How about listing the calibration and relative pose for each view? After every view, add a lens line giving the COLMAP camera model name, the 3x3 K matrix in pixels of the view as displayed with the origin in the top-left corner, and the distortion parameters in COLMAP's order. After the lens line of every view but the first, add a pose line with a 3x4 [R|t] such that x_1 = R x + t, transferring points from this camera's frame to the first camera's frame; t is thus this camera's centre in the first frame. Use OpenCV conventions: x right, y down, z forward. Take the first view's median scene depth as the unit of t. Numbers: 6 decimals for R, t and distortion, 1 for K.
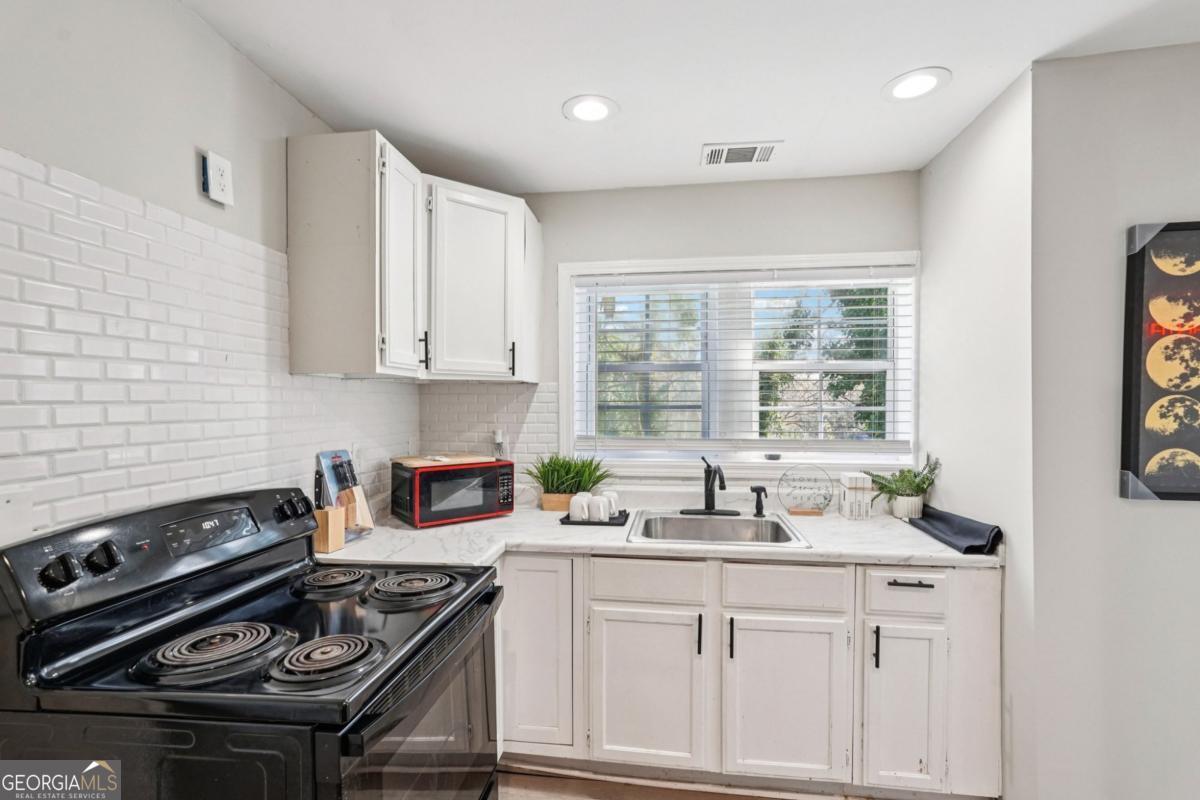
lens RADIAL K [[533.7, 0, 605.3], [0, 533.7, 410.2], [0, 0, 1]] dist [-0.007290, 0.001192]
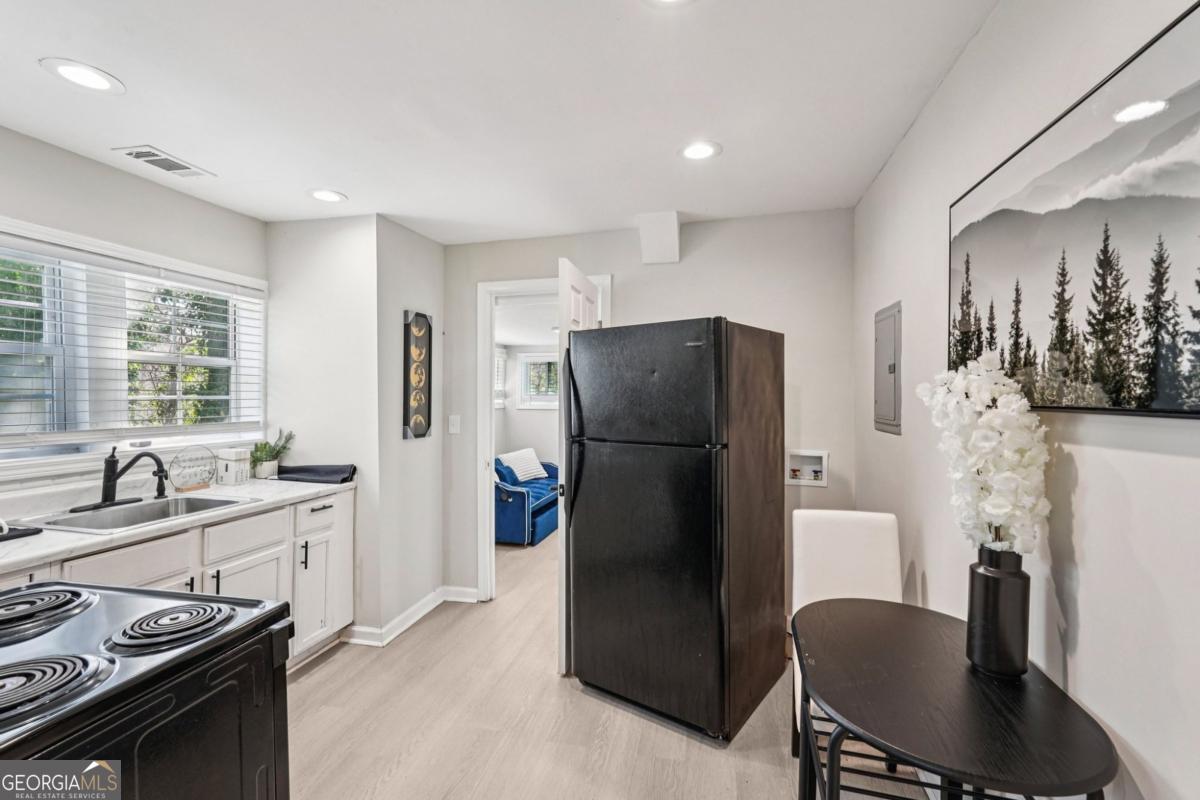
lens RADIAL K [[533.7, 0, 599.2], [0, 533.7, 404.0], [0, 0, 1]] dist [-0.007290, 0.001192]
pose [[0.113575, -0.014713, 0.993421, -0.890557], [0.008202, 0.999870, 0.013871, 0.003285], [-0.993496, 0.006573, 0.113680, 0.001044]]
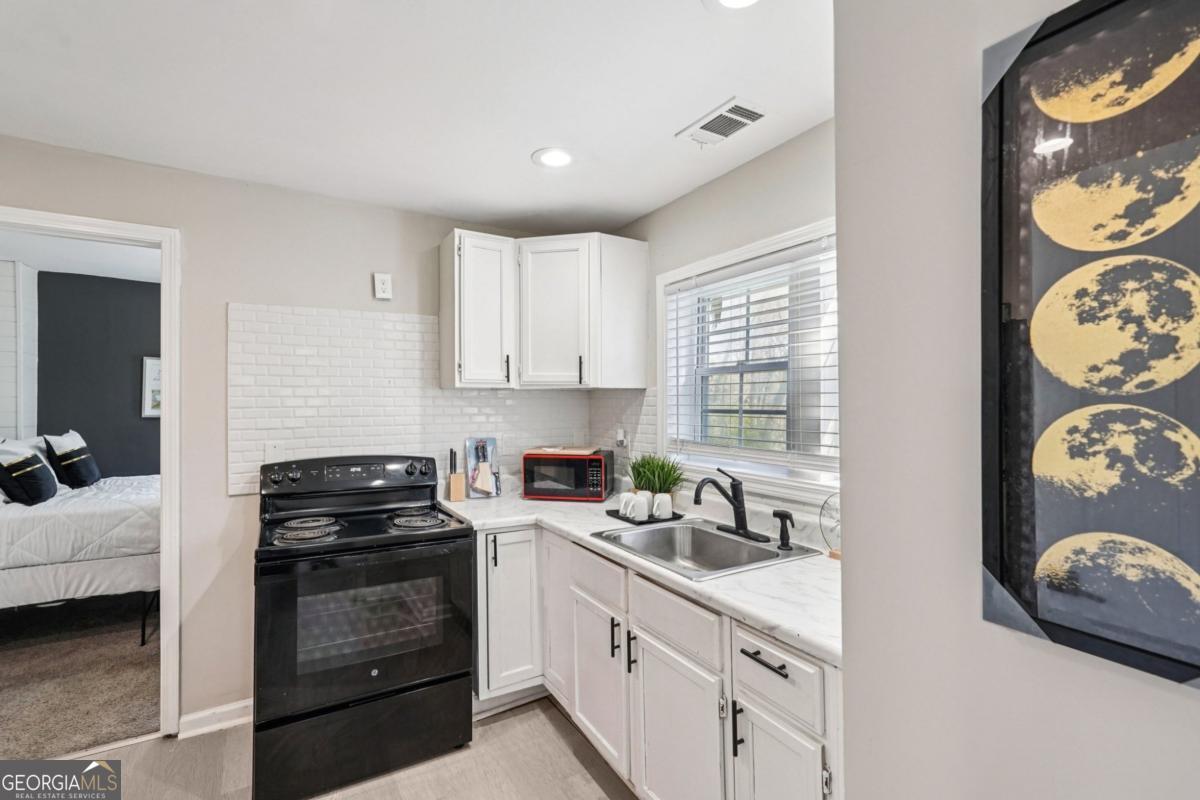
lens RADIAL K [[533.7, 0, 604.8], [0, 533.7, 401.7], [0, 0, 1]] dist [-0.007290, 0.001192]
pose [[0.622156, 0.000530, -0.782893, 1.000209], [-0.010595, 0.999914, -0.007743, -0.019932], [0.782822, 0.013112, 0.622108, 0.372359]]
